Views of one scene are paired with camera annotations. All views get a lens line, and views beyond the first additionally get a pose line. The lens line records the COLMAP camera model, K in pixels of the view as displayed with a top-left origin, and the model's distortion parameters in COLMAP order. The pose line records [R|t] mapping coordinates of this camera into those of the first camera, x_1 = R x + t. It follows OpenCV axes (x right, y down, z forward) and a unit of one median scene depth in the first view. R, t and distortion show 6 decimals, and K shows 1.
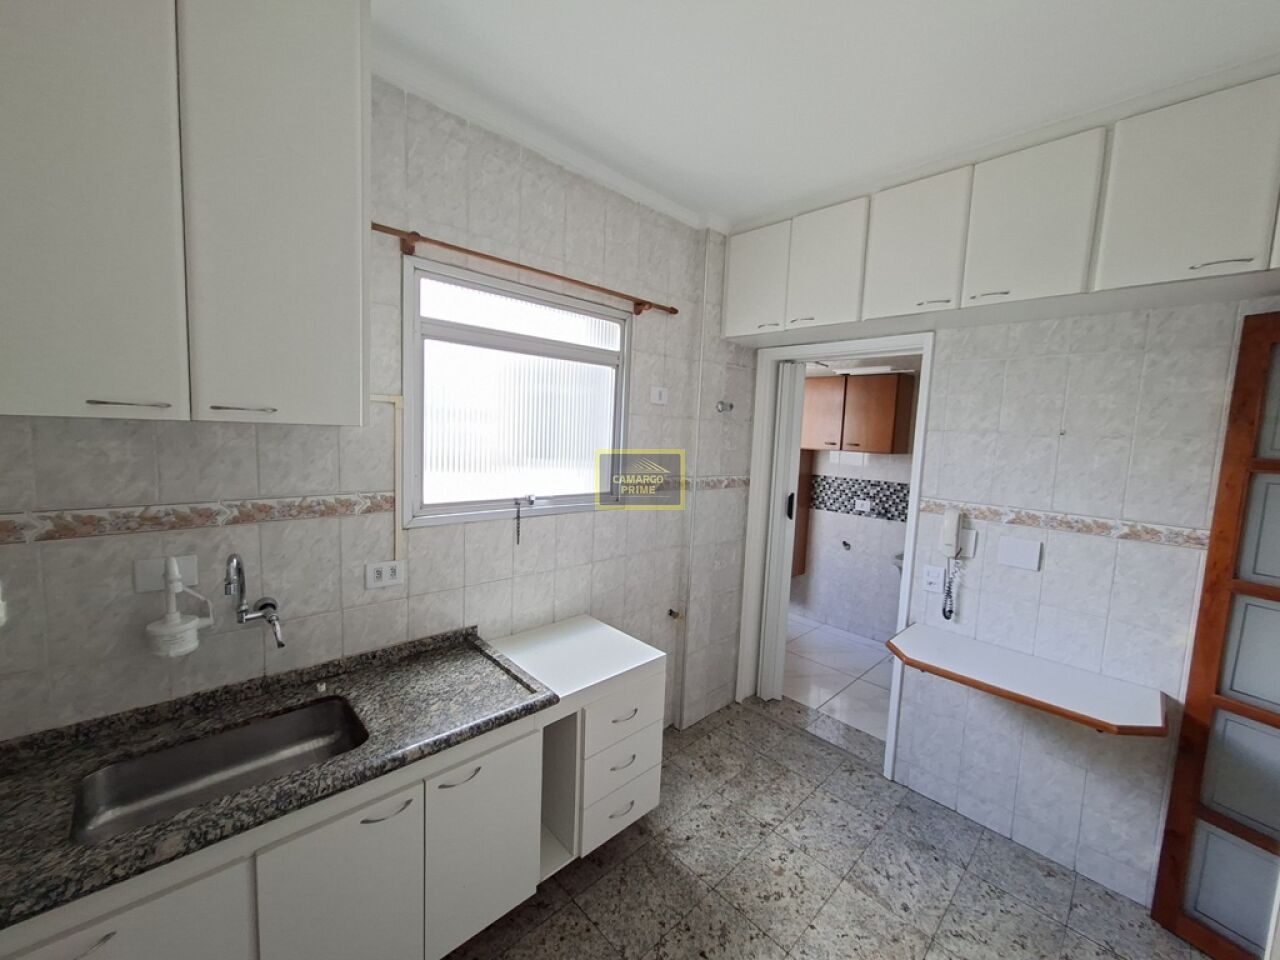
lens RADIAL K [[507.0, 0, 640.9], [0, 507.0, 481.3], [0, 0, 1]] dist [0.000034, 0.000635]
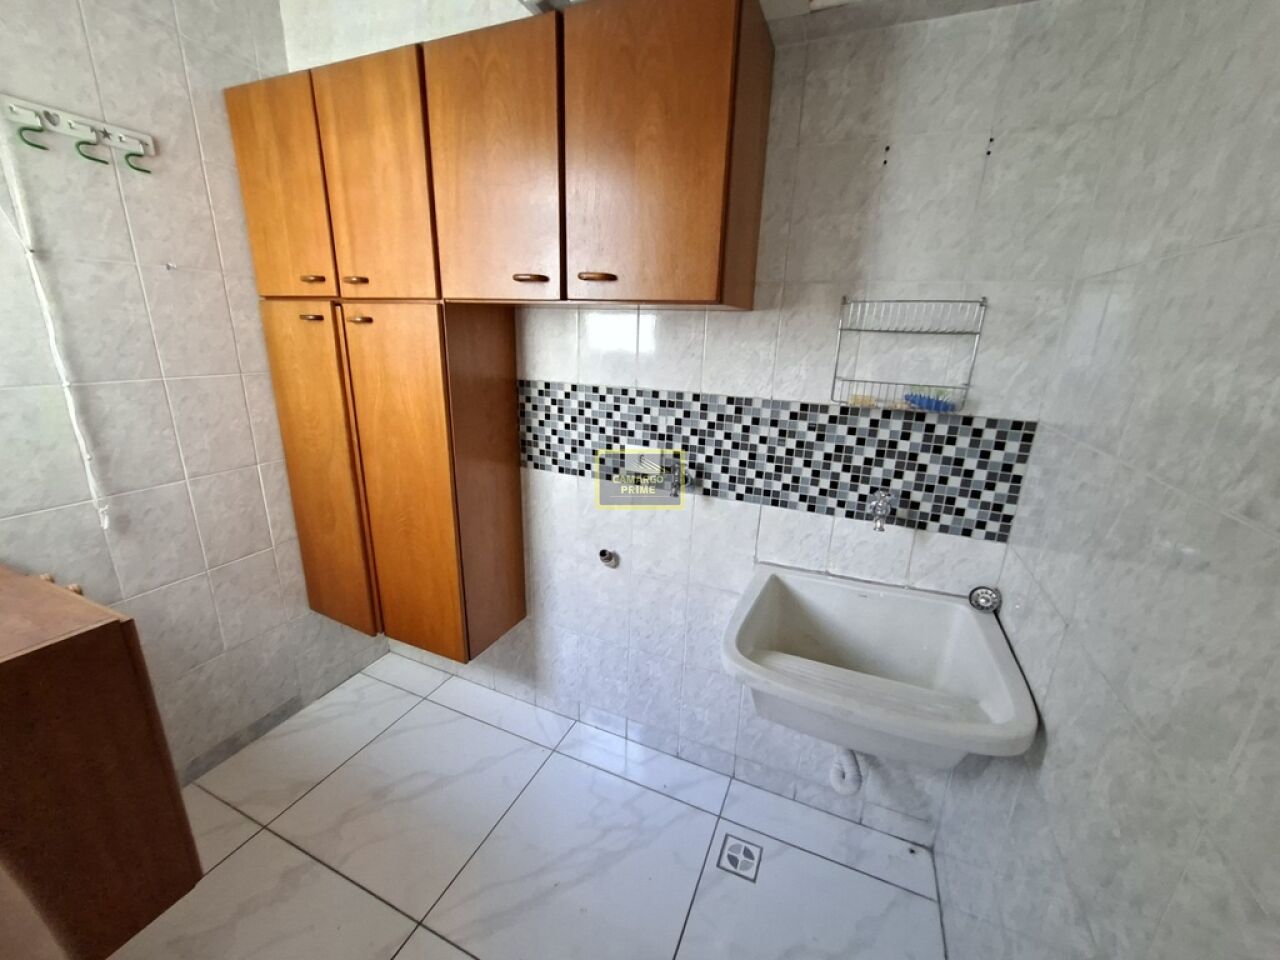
lens RADIAL K [[507.0, 0, 643.6], [0, 507.0, 480.3], [0, 0, 1]] dist [0.000034, 0.000635]
pose [[0.925529, -0.117989, 0.359825, 0.297909], [0.043442, 0.977028, 0.208634, -0.015283], [-0.376175, -0.177465, 0.909394, 0.647405]]
